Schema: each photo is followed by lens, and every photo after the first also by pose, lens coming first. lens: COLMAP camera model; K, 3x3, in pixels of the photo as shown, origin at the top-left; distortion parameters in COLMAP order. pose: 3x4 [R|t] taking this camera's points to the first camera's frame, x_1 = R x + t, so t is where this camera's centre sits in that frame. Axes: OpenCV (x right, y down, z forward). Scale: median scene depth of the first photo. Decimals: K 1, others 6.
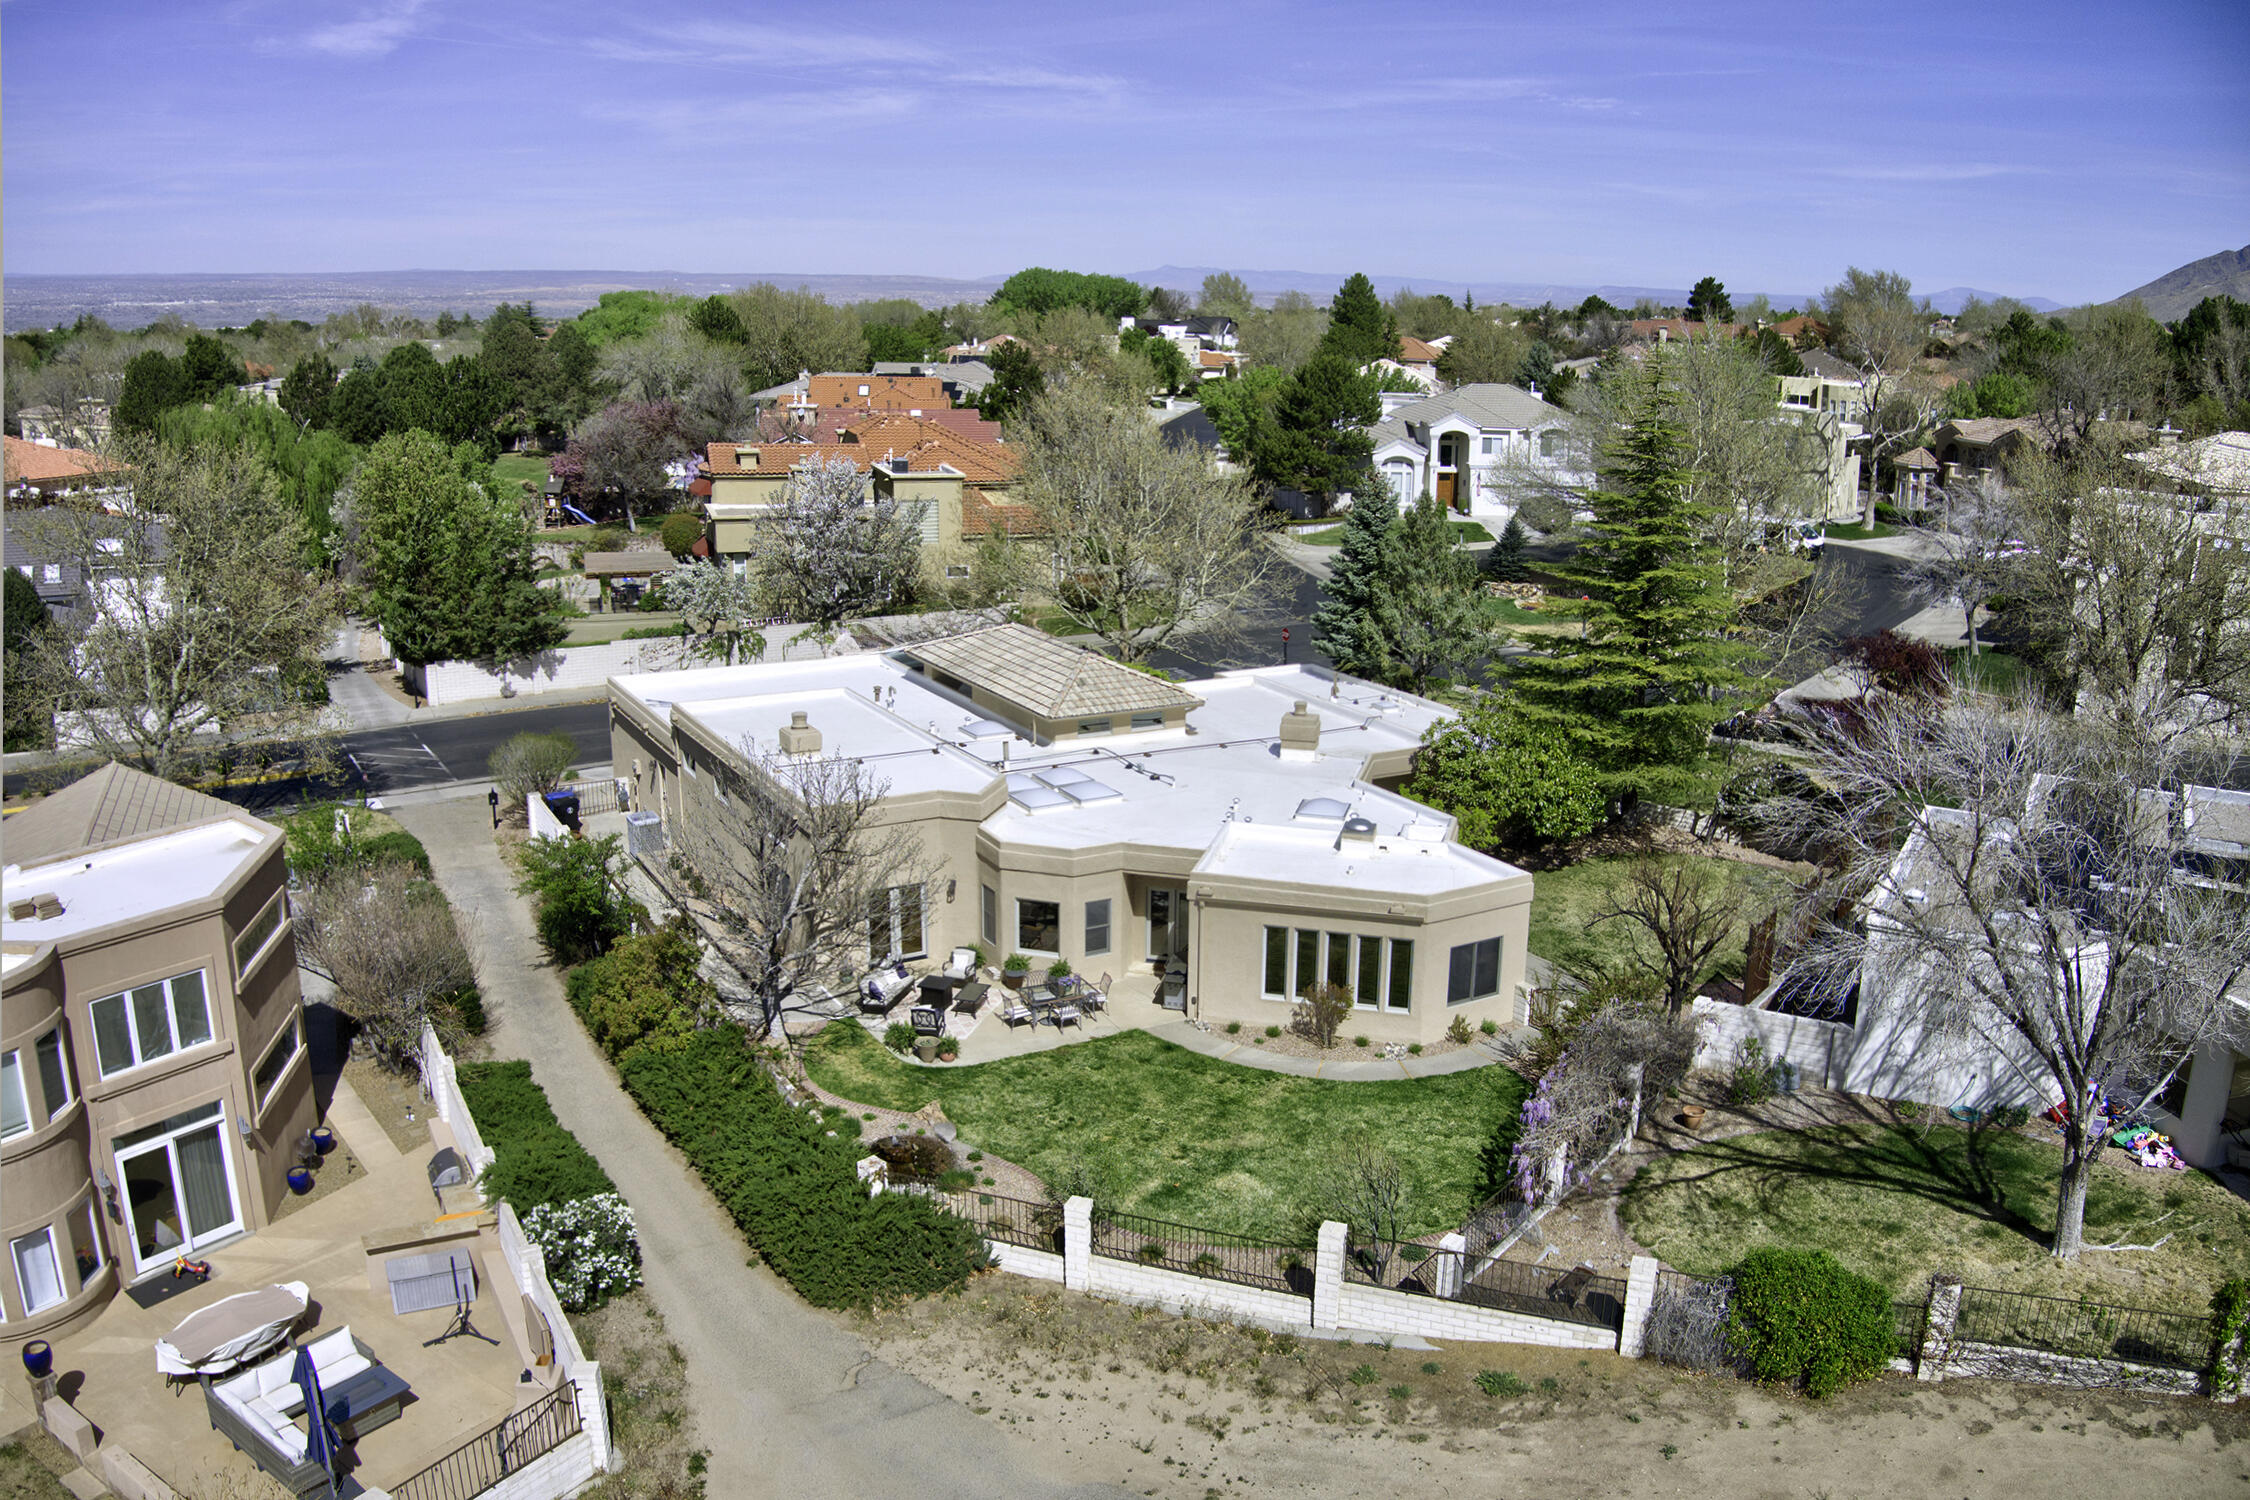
lens RADIAL K [[1822.1, 0, 1134.5], [0, 1822.1, 853.3], [0, 0, 1]] dist [-0.221607, 0.065734]
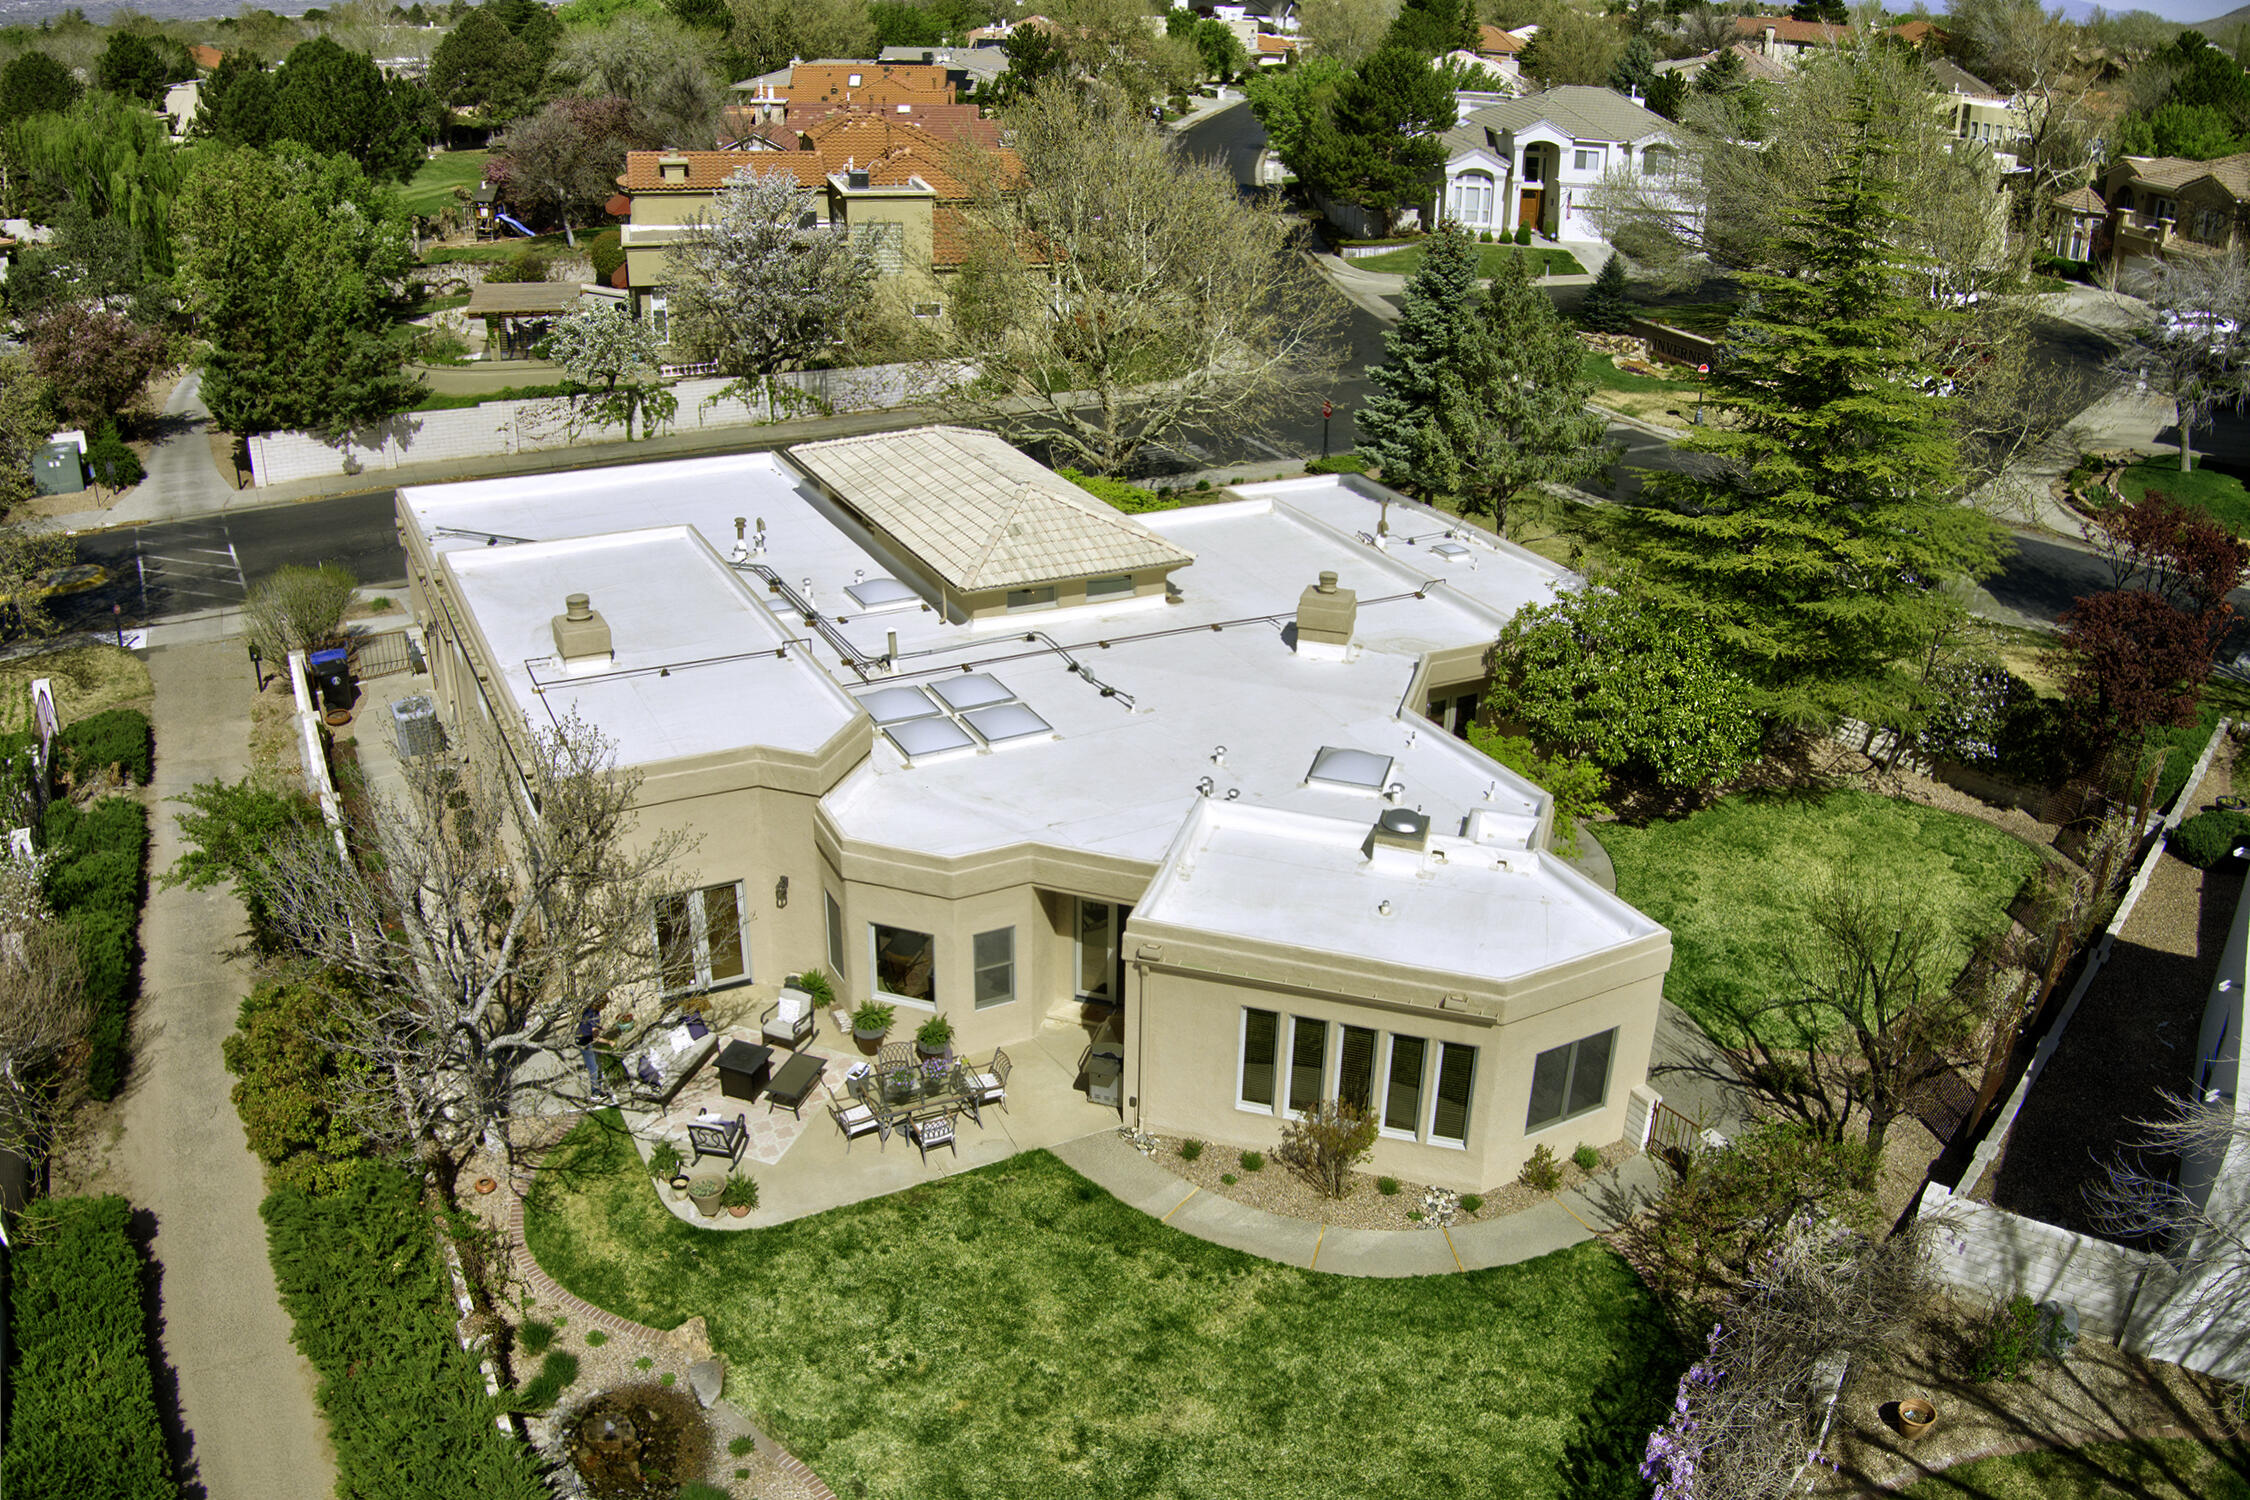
lens RADIAL K [[1822.1, 0, 1134.5], [0, 1822.1, 853.3], [0, 0, 1]] dist [-0.221607, 0.065734]
pose [[0.999312, 0.026803, -0.025620, 0.038374], [-0.022108, 0.985435, 0.168610, -0.092852], [0.029766, -0.167928, 0.985350, 0.305457]]
